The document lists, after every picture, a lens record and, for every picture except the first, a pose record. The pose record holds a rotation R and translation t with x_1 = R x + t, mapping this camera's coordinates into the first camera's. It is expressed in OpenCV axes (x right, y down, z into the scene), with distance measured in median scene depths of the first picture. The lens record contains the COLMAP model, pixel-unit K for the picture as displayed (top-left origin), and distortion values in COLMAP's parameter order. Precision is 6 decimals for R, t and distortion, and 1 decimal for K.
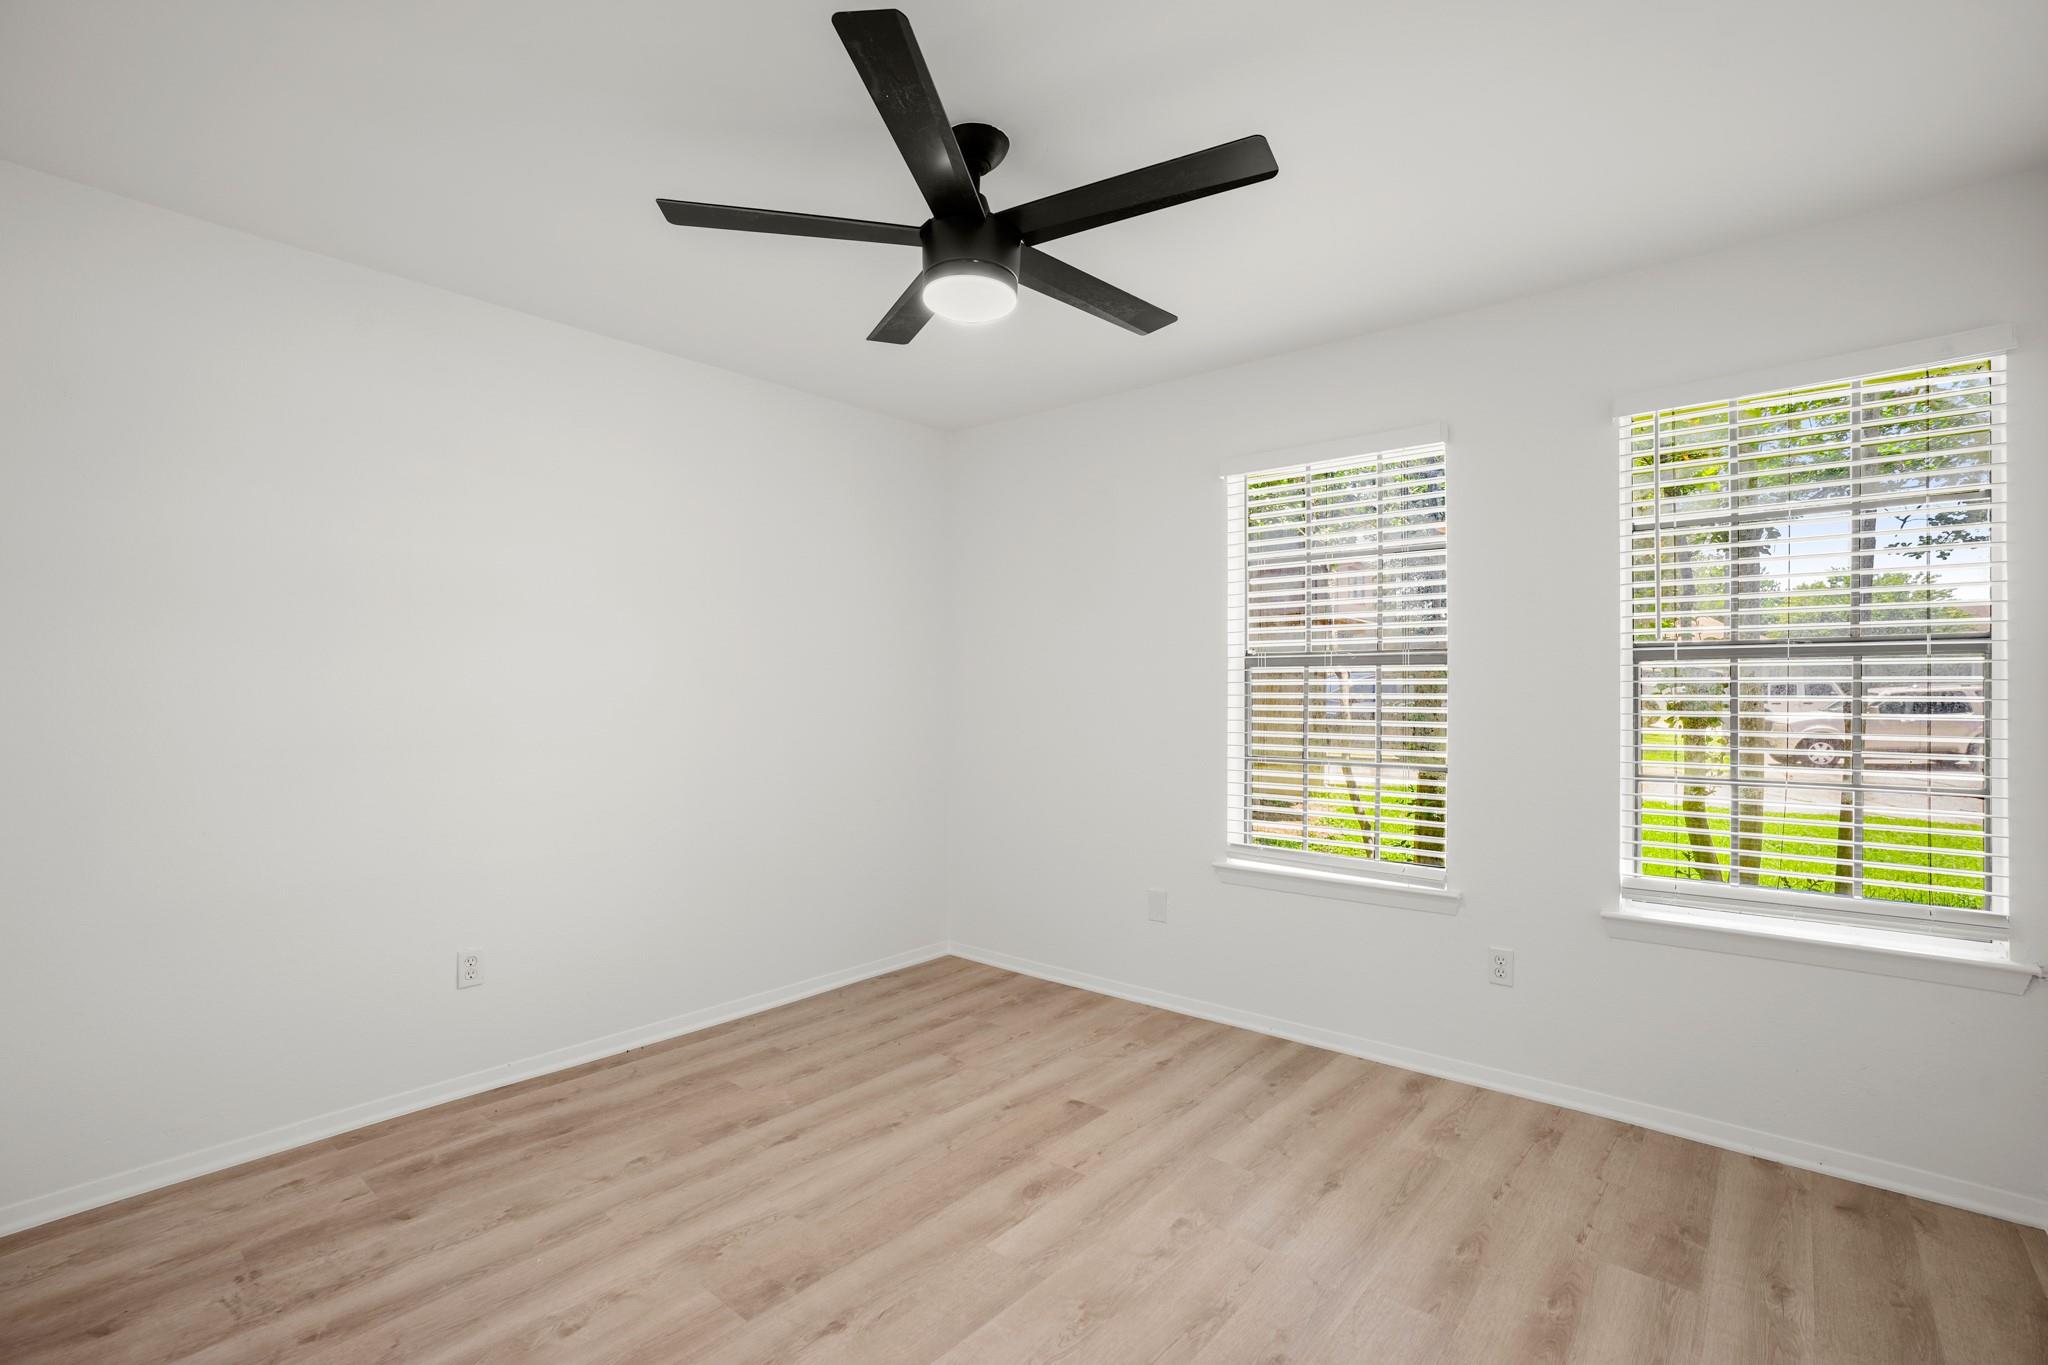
lens RADIAL K [[942.8, 0, 1033.3], [0, 942.8, 679.1], [0, 0, 1]] dist [-0.040665, 0.016050]
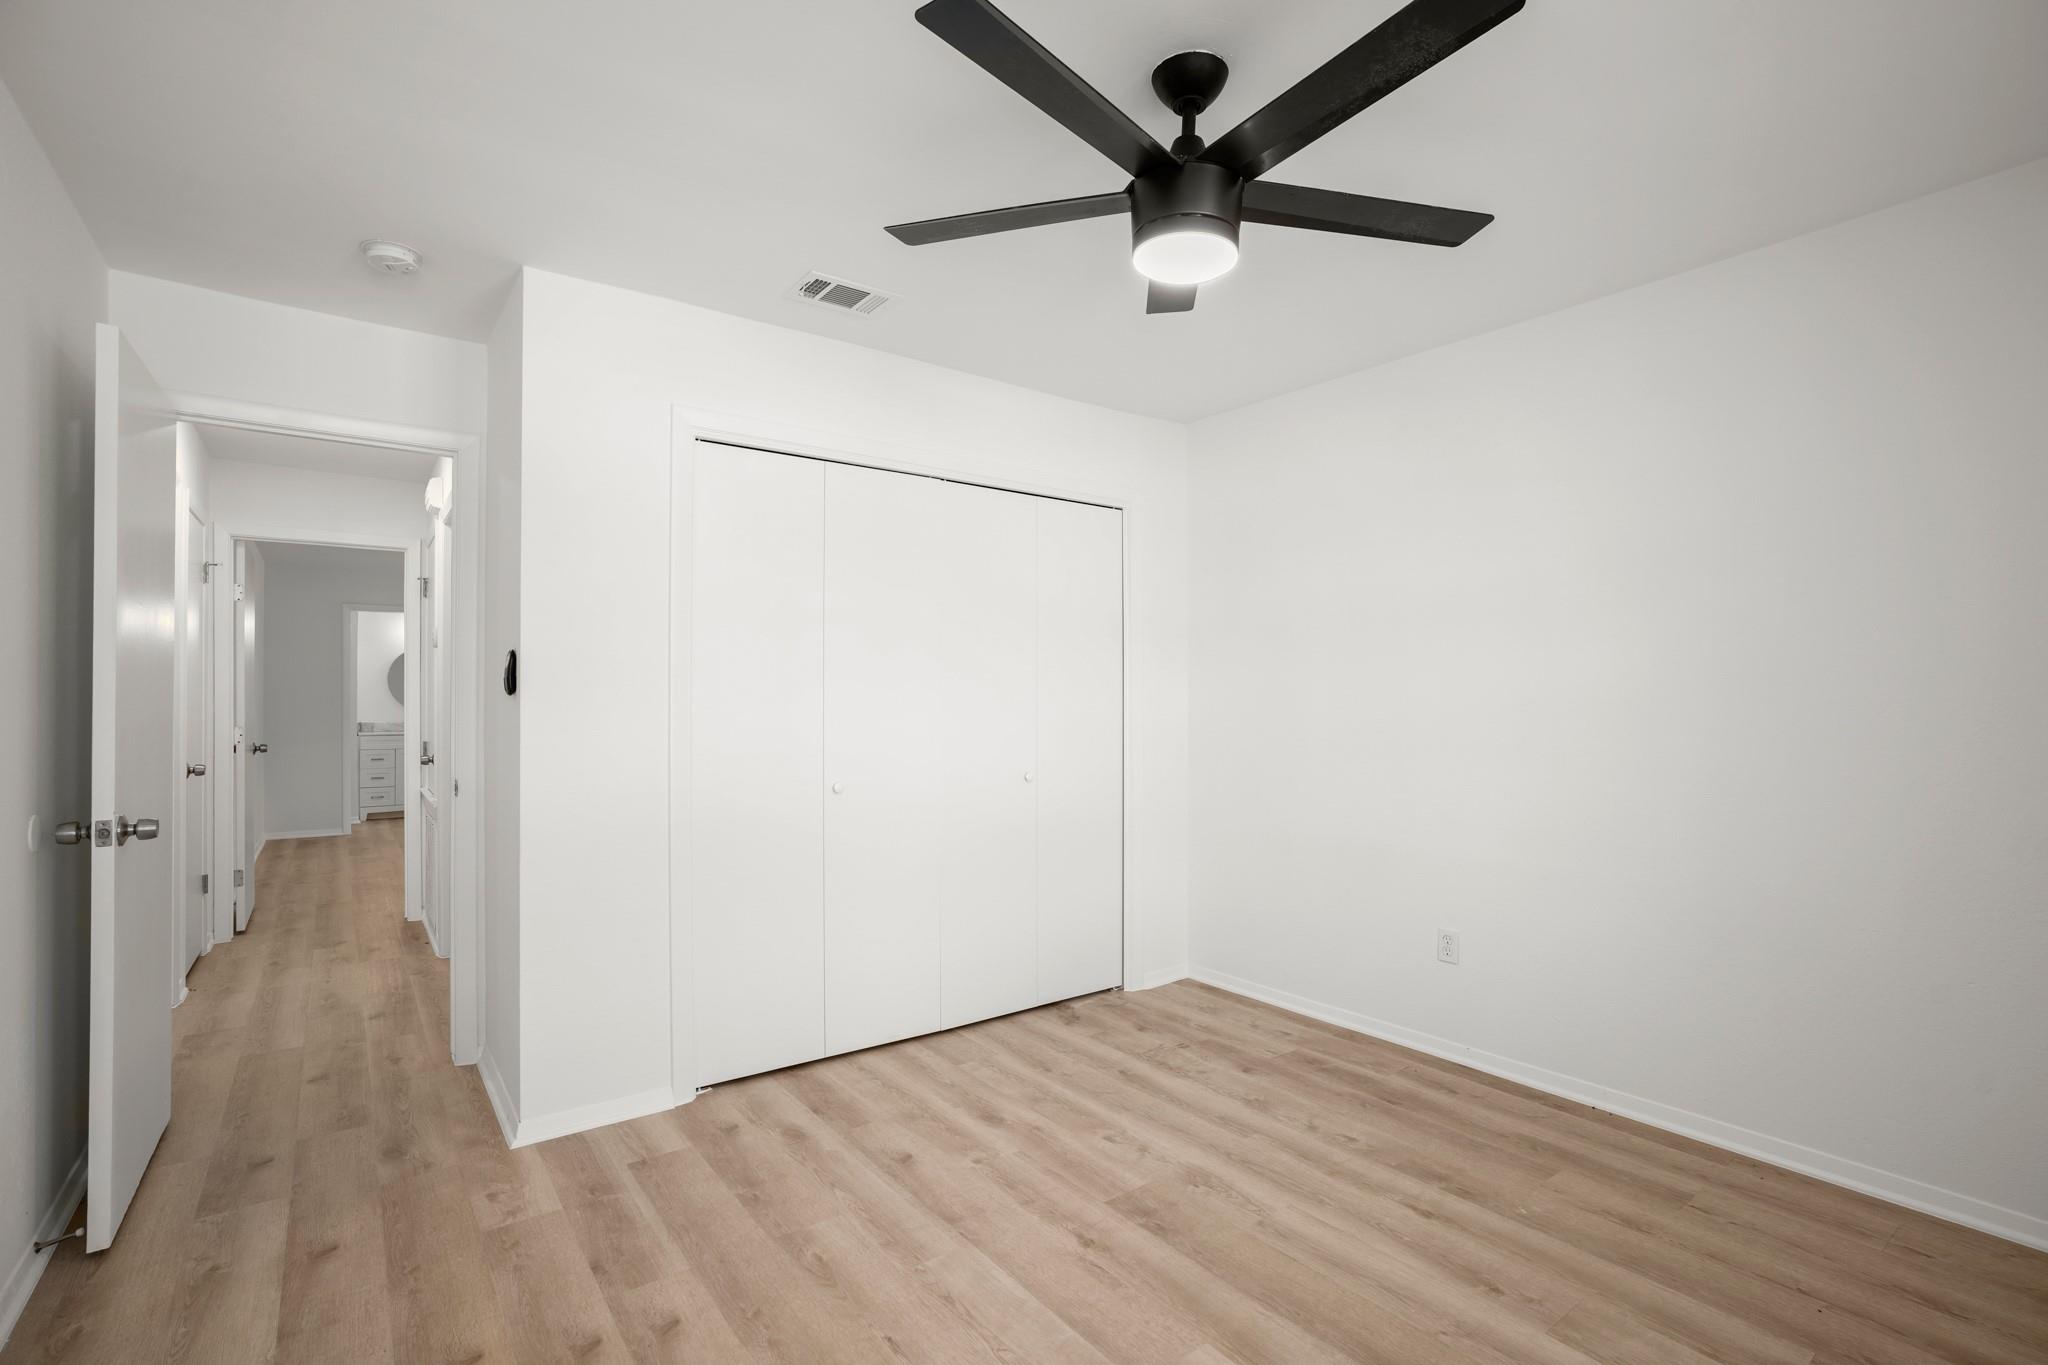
lens RADIAL K [[942.8, 0, 1023.9], [0, 942.8, 683.8], [0, 0, 1]] dist [-0.040665, 0.016050]
pose [[-0.219240, -0.011961, -0.975598, 0.717127], [0.008926, 0.999858, -0.014264, 0.008914], [0.975630, -0.011835, -0.219102, 0.891418]]
